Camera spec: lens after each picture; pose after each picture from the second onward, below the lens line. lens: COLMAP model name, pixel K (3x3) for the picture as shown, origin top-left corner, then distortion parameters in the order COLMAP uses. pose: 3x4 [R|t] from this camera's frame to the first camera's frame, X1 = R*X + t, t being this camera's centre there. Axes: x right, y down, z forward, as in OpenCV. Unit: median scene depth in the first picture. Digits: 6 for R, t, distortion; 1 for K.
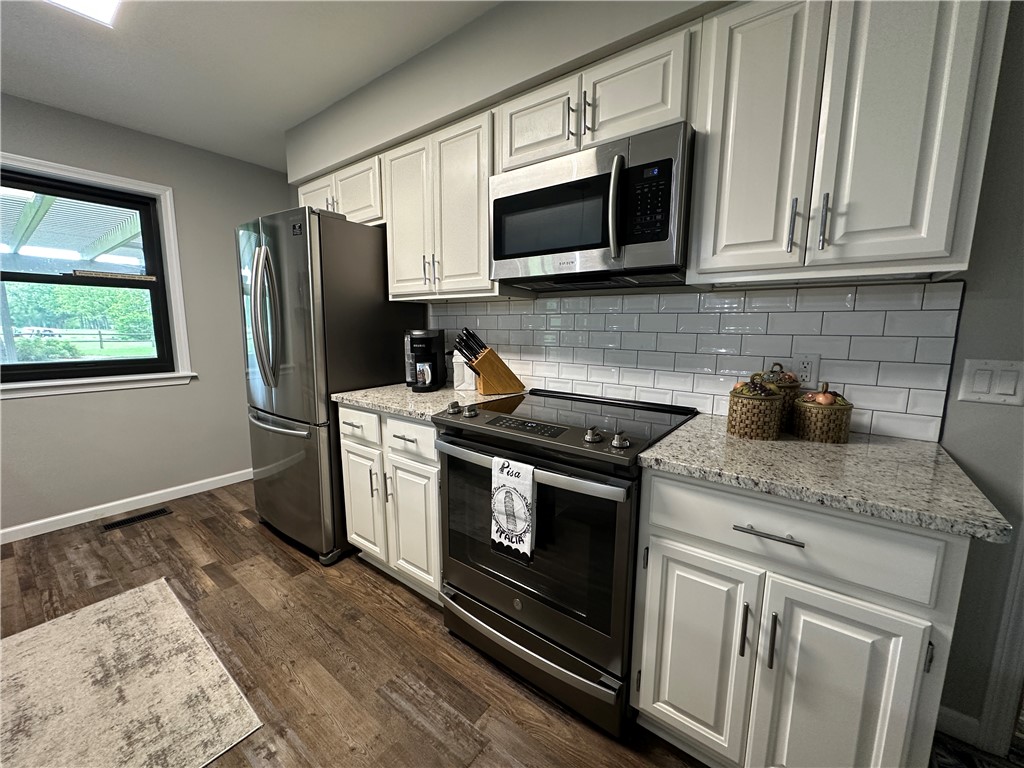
lens RADIAL K [[408.0, 0, 511.7], [0, 408.0, 387.1], [0, 0, 1]] dist [-0.000325, -0.000011]
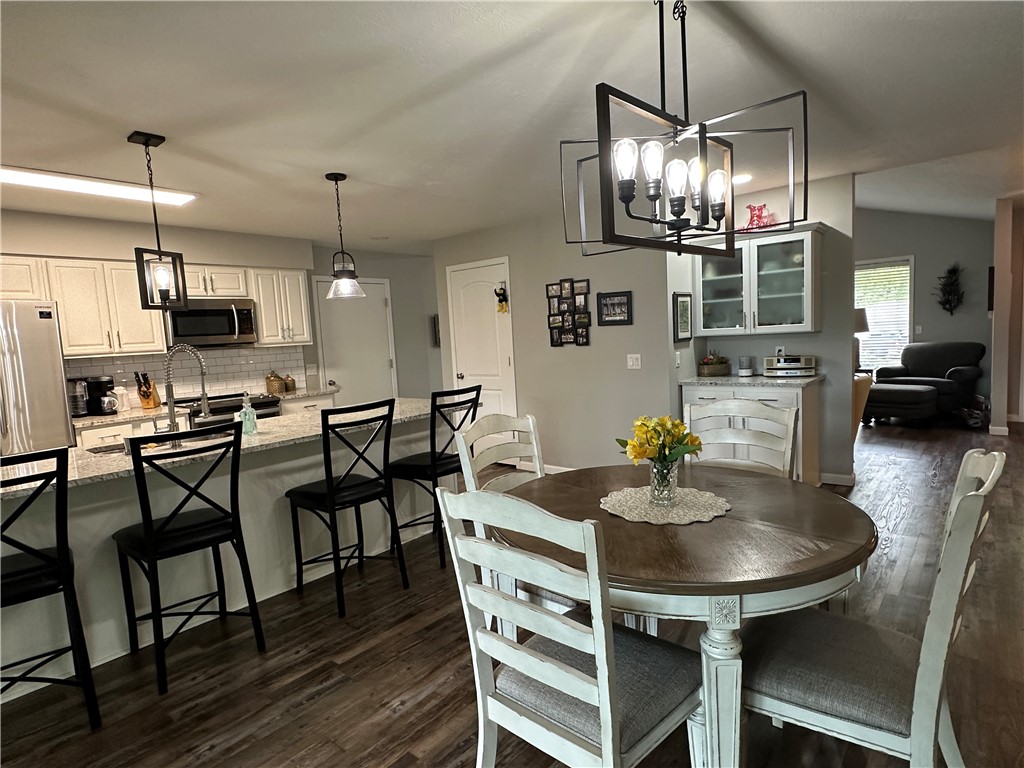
lens RADIAL K [[564.6, 0, 513.6], [0, 564.6, 389.4], [0, 0, 1]] dist [-0.007335, 0.000044]
pose [[0.043712, -0.110551, 0.992909, -3.525311], [0.203271, 0.974054, 0.099502, 0.022897], [-0.978146, 0.197480, 0.065049, -1.032638]]
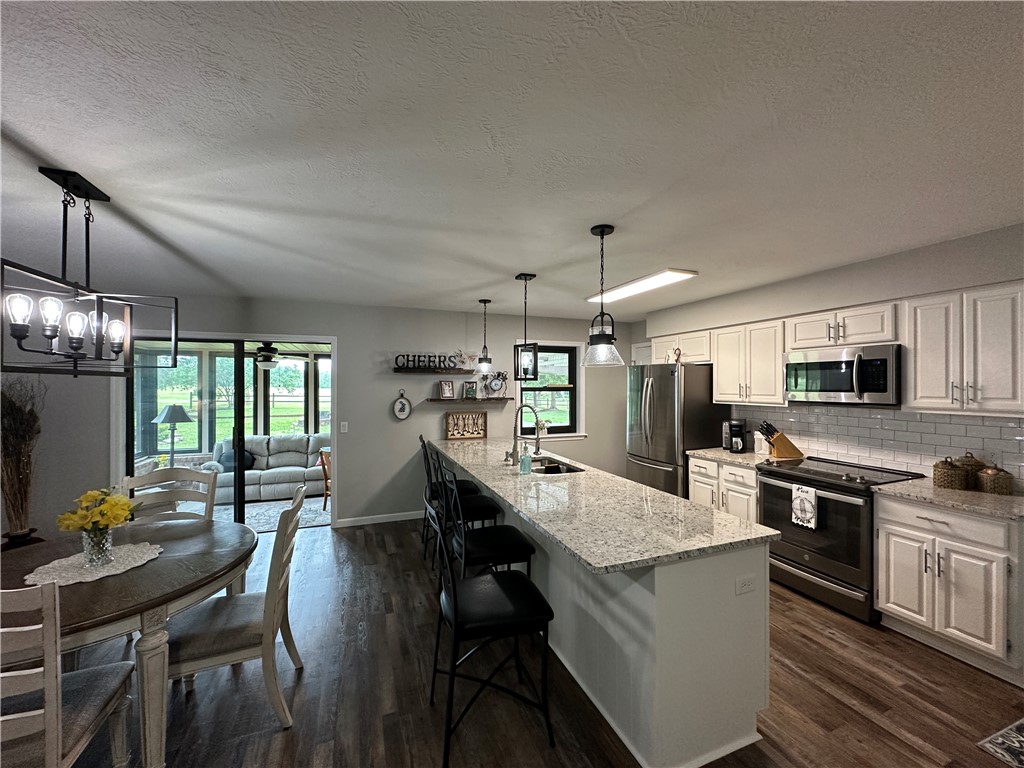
lens RADIAL K [[408.0, 0, 511.1], [0, 408.0, 386.4], [0, 0, 1]] dist [-0.000325, -0.000011]
pose [[0.858057, -0.007022, -0.513507, -0.218015], [-0.068105, 0.989519, -0.127333, 0.026166], [0.509019, 0.144231, 0.848586, -1.792906]]
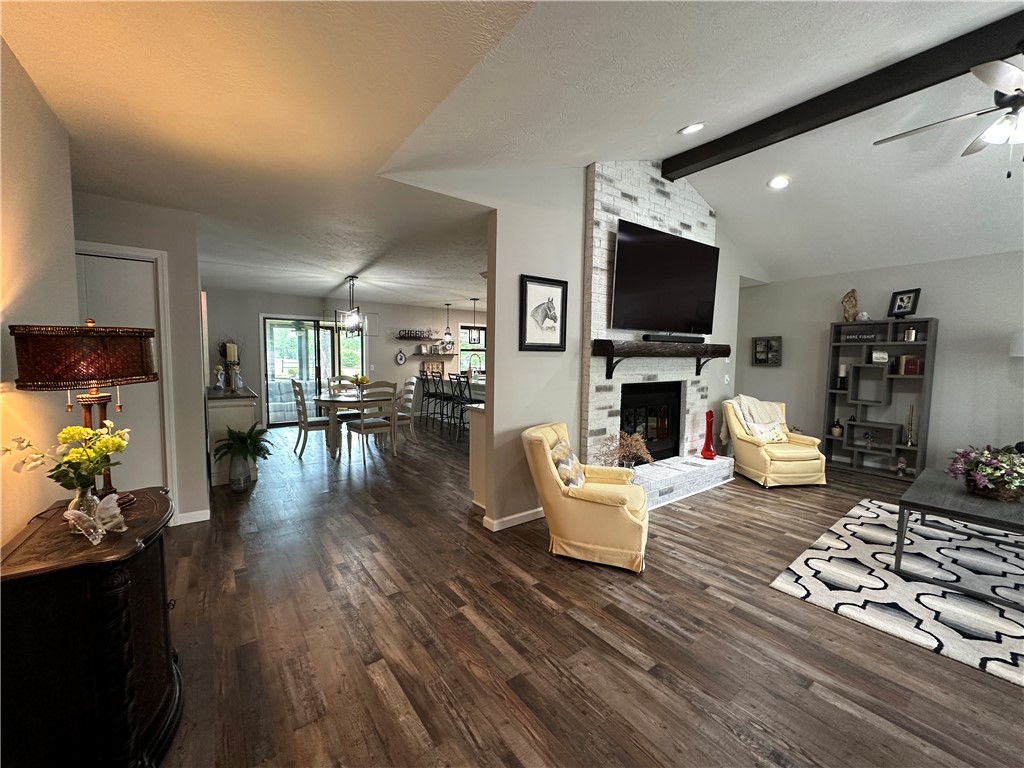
lens RADIAL K [[408.0, 0, 507.6], [0, 408.0, 386.9], [0, 0, 1]] dist [-0.000325, -0.000011]
pose [[0.960932, 0.022976, -0.275831, 0.662681], [-0.043798, 0.996615, -0.069569, 0.669165], [0.273299, 0.078932, 0.958685, -5.066863]]
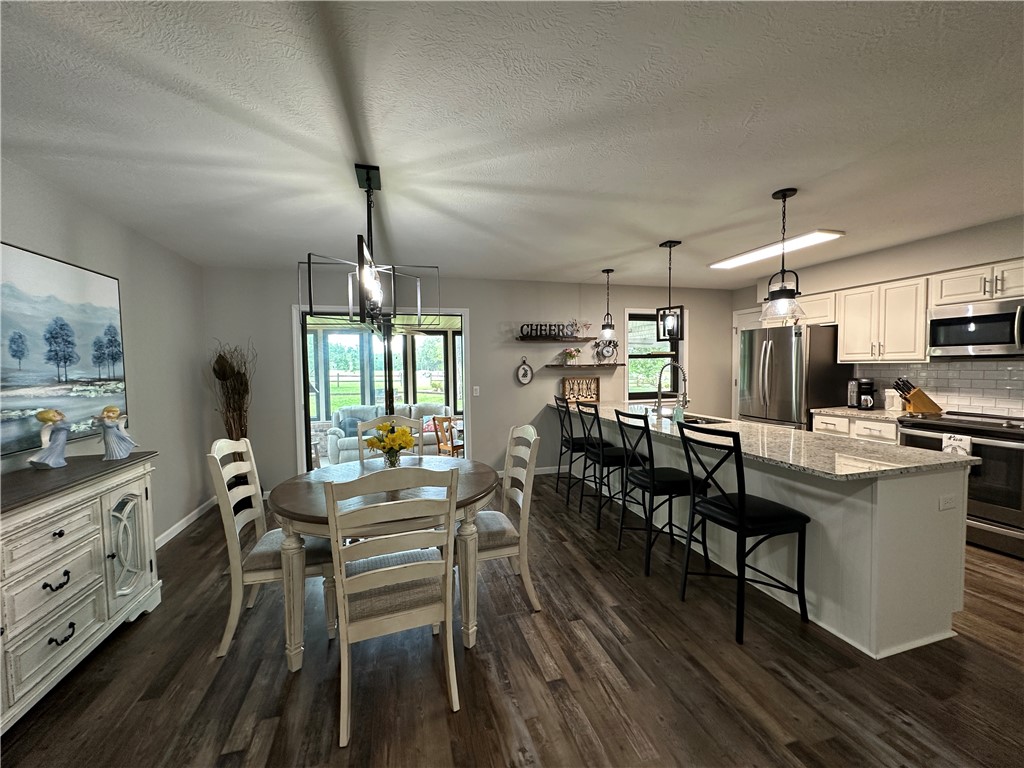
lens RADIAL K [[408.0, 0, 510.8], [0, 408.0, 385.9], [0, 0, 1]] dist [-0.000325, -0.000011]
pose [[0.806372, 0.009350, -0.591334, -0.665386], [-0.066401, 0.994984, -0.074815, 0.234262], [0.587669, 0.099594, 0.802949, -2.394438]]
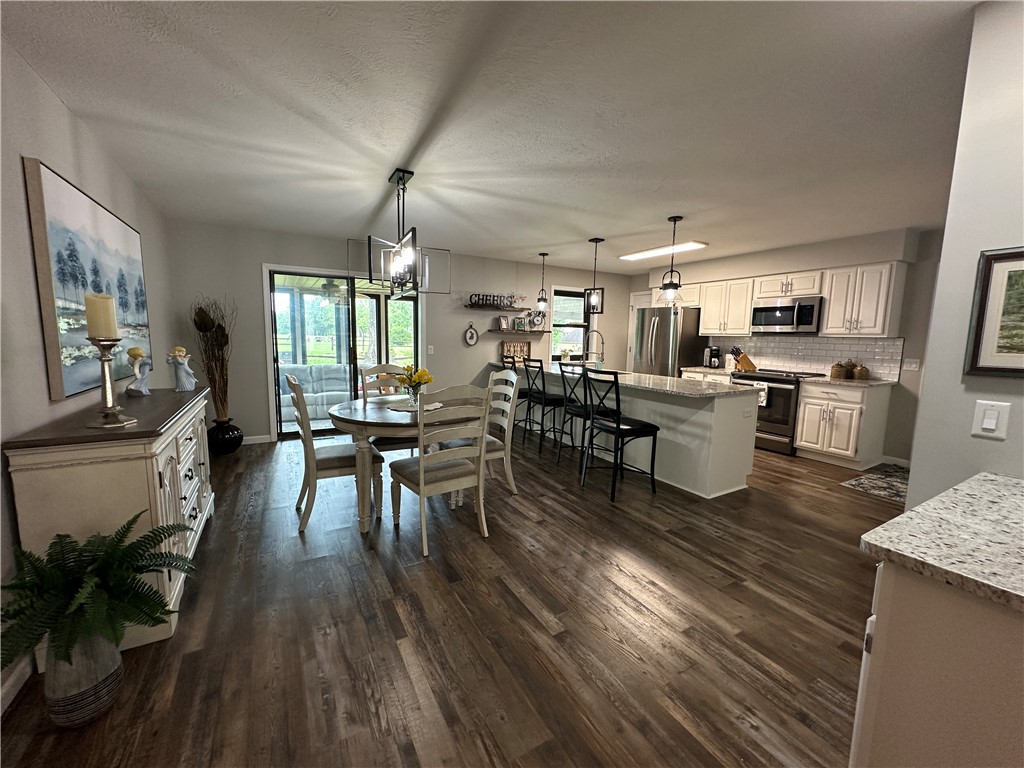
lens RADIAL K [[408.0, 0, 510.8], [0, 408.0, 386.7], [0, 0, 1]] dist [-0.000325, -0.000011]
pose [[0.925747, 0.057060, -0.373813, -0.699928], [-0.067171, 0.997642, -0.014065, 0.413619], [0.372129, 0.038130, 0.927398, -3.252334]]
